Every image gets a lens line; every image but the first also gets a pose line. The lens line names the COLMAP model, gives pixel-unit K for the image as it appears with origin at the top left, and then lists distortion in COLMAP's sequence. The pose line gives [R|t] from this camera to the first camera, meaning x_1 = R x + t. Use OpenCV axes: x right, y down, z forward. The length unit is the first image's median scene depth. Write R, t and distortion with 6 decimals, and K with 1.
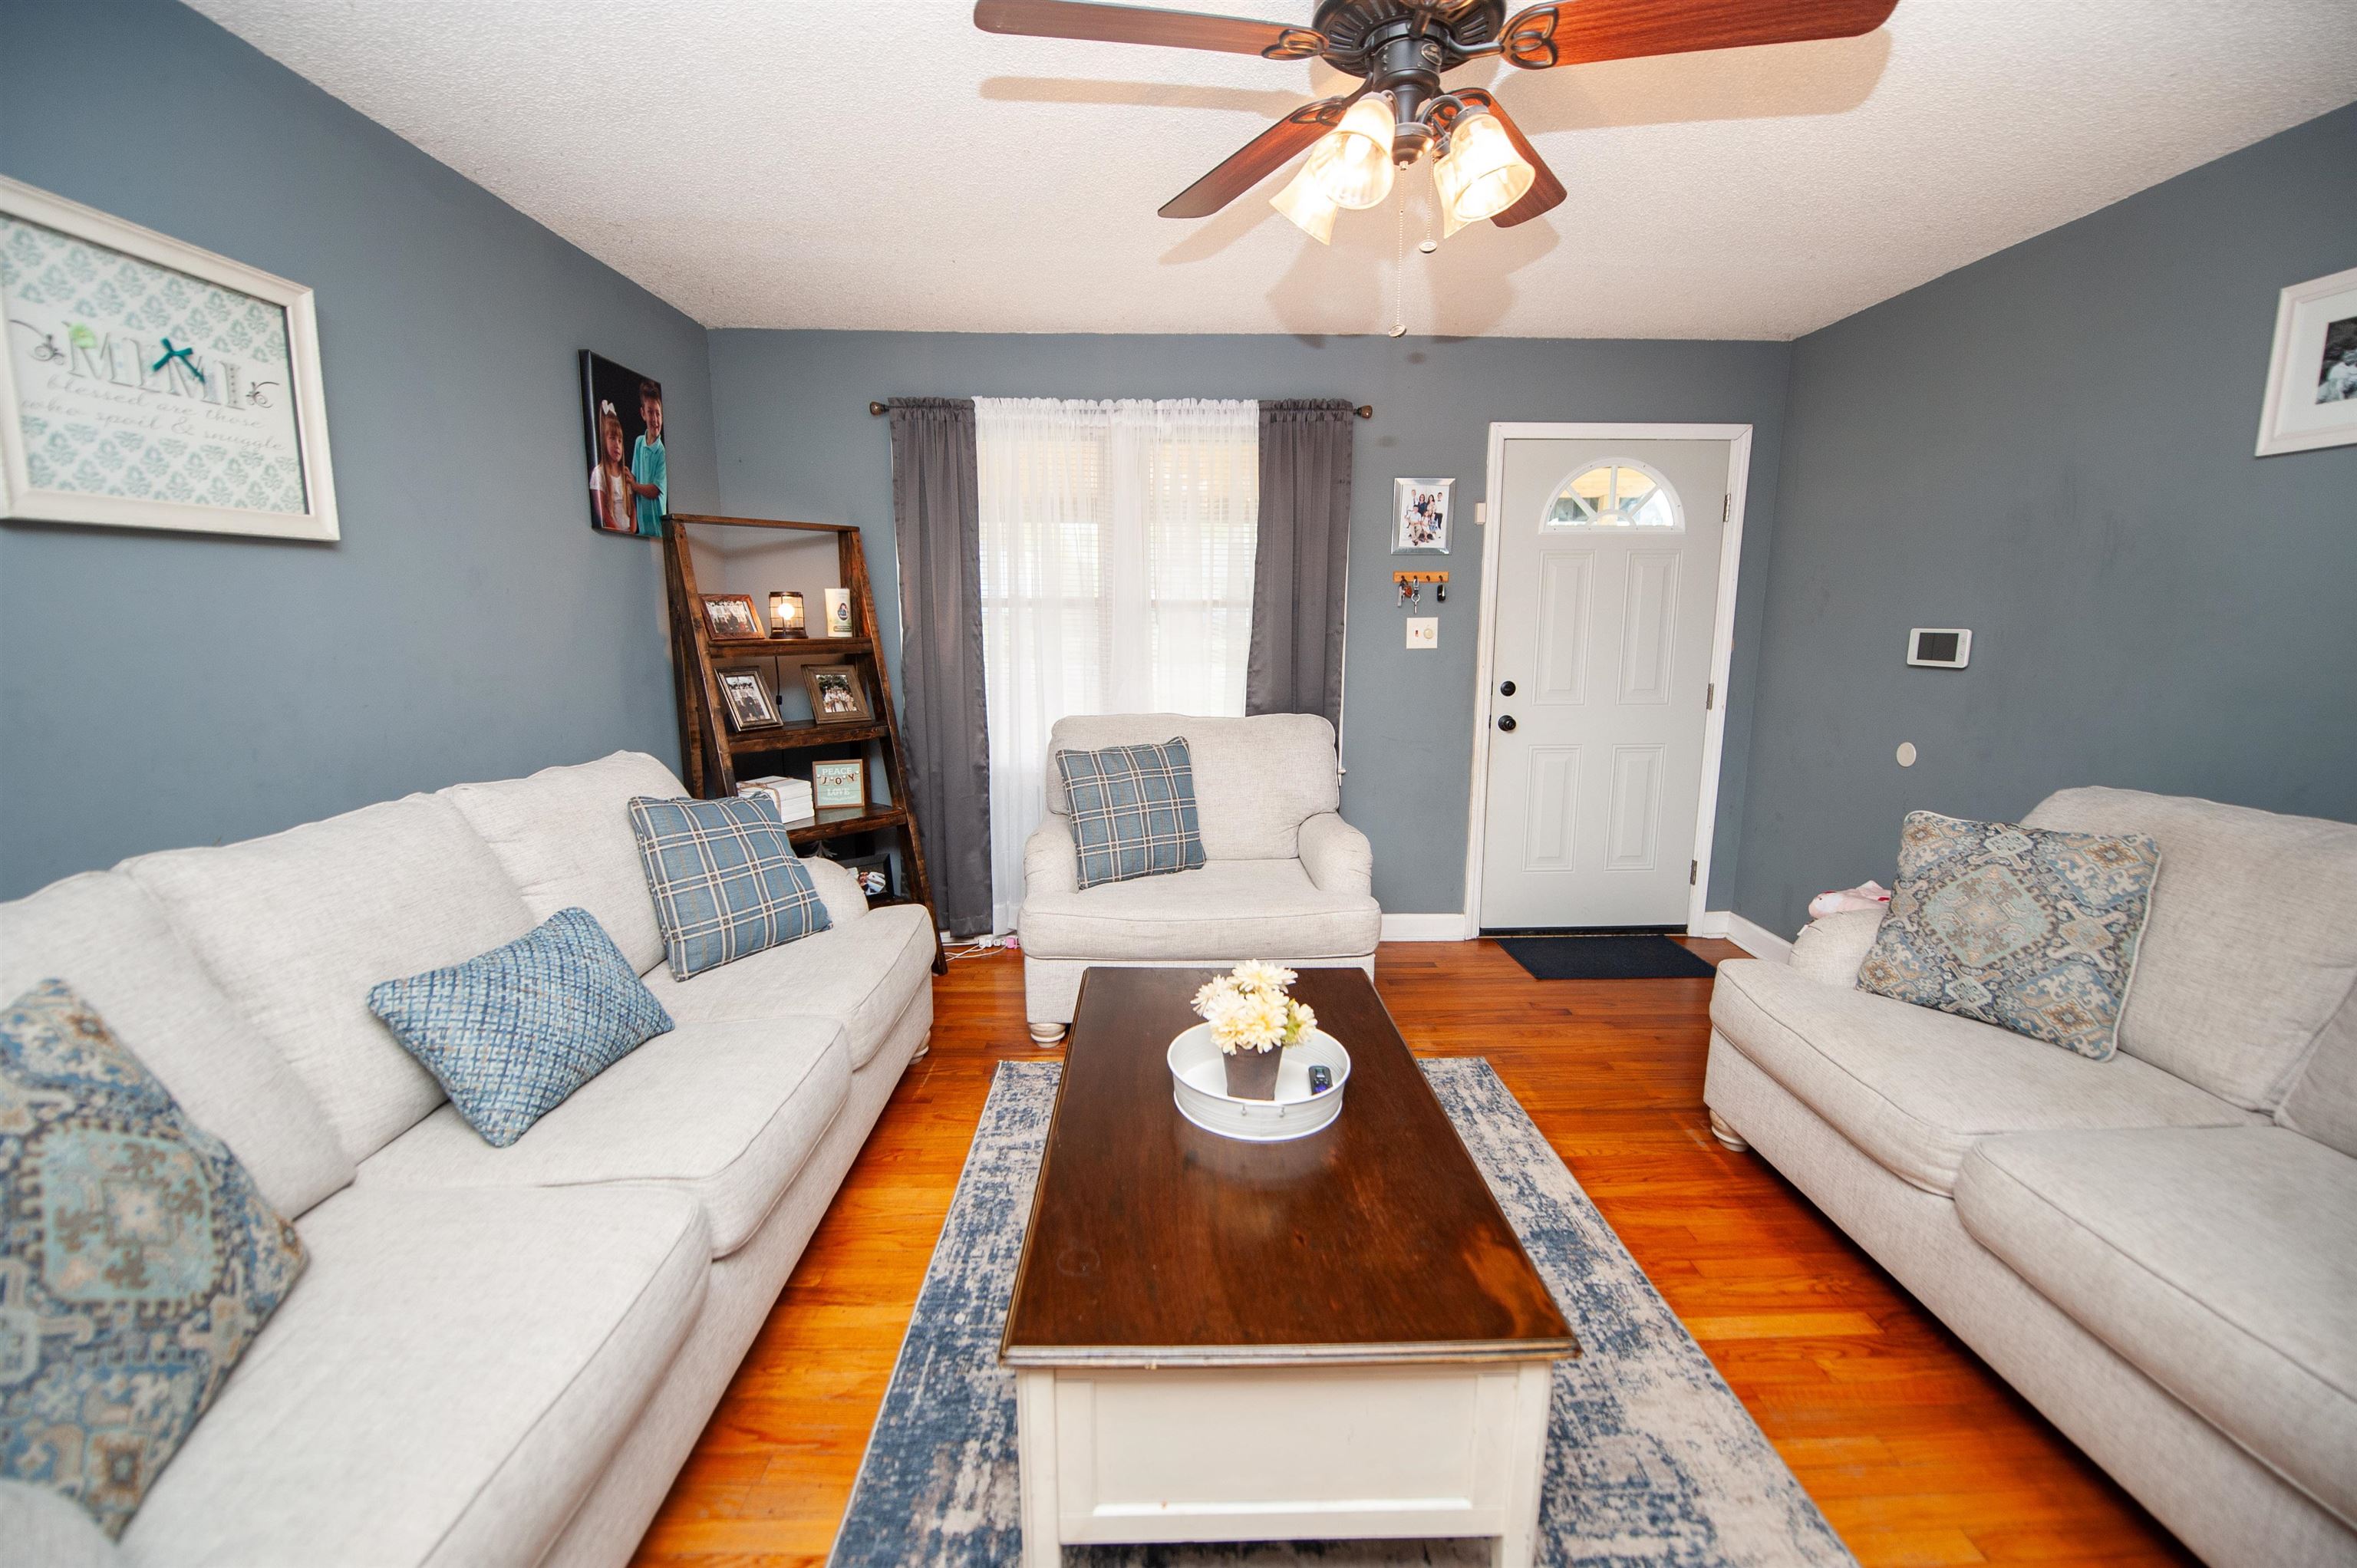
lens RADIAL K [[938.3, 0, 1185.8], [0, 938.3, 790.9], [0, 0, 1]] dist [-0.016782, -0.002949]
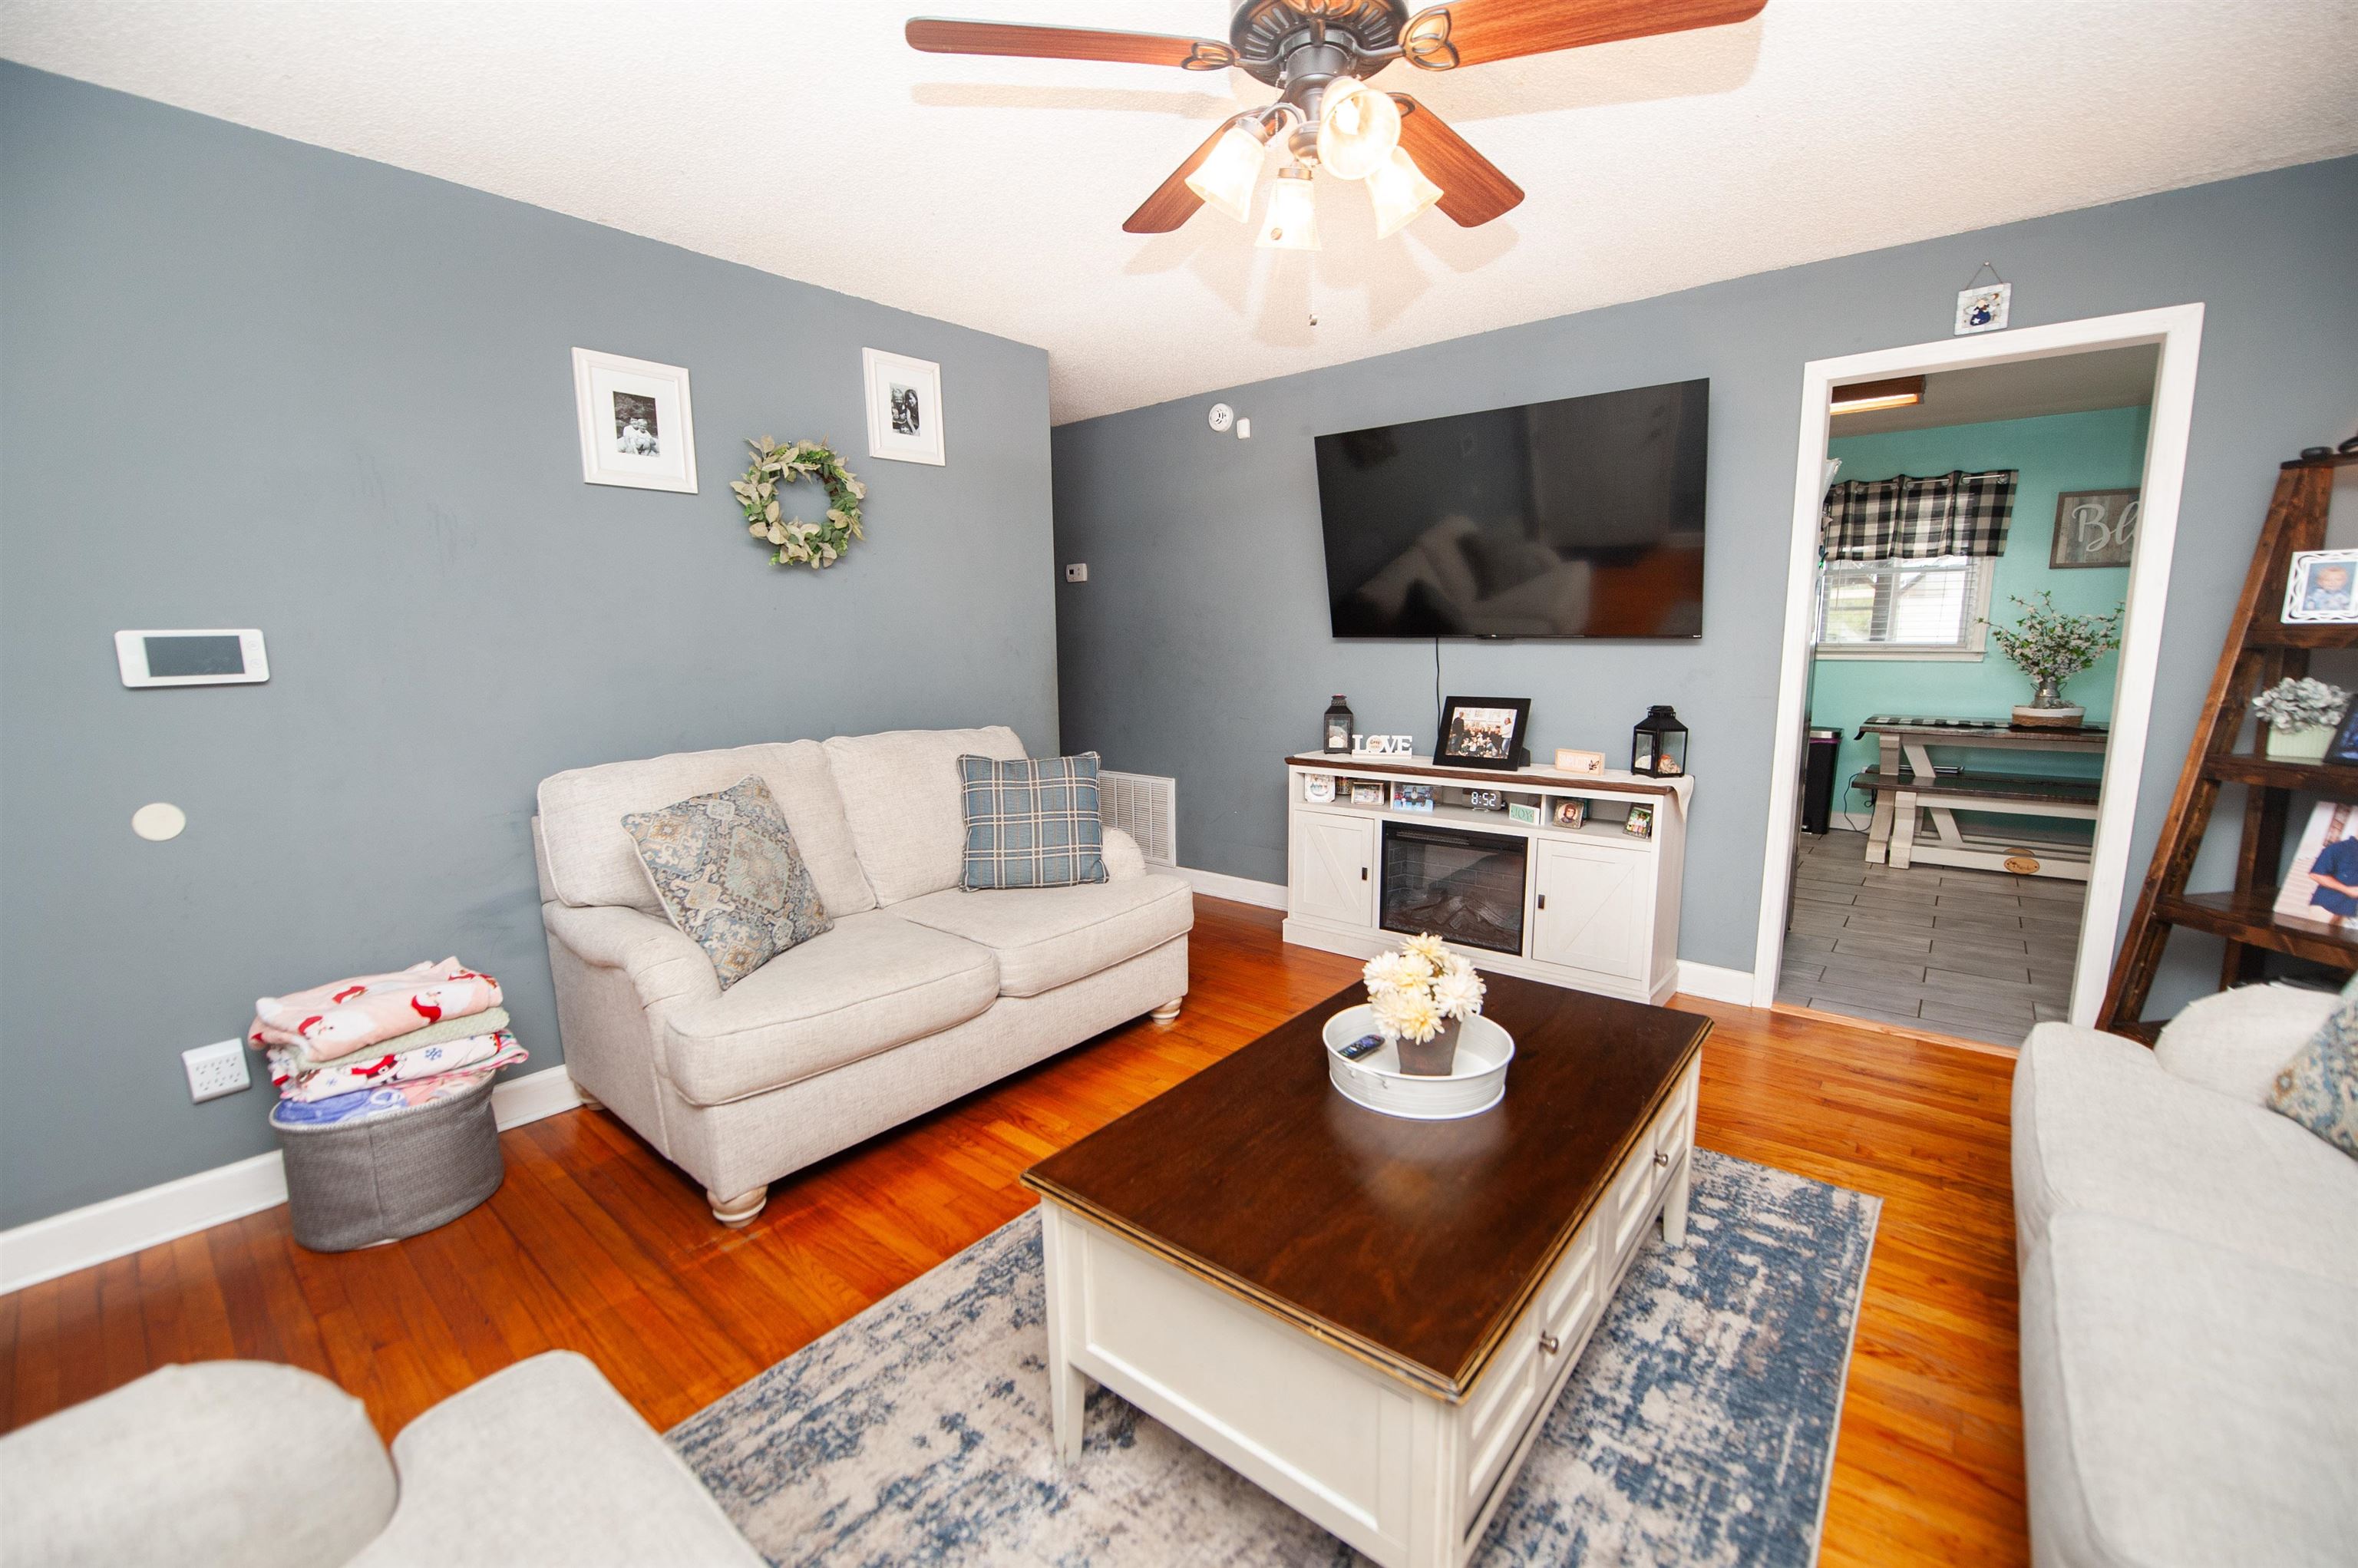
lens RADIAL K [[948.0, 0, 1190.7], [0, 948.0, 791.3], [0, 0, 1]] dist [-0.017115, -0.002666]
pose [[-0.756511, -0.098421, 0.646532, -0.243911], [0.129727, 0.946381, 0.295861, -0.193550], [-0.640985, 0.307695, -0.703180, 1.197831]]
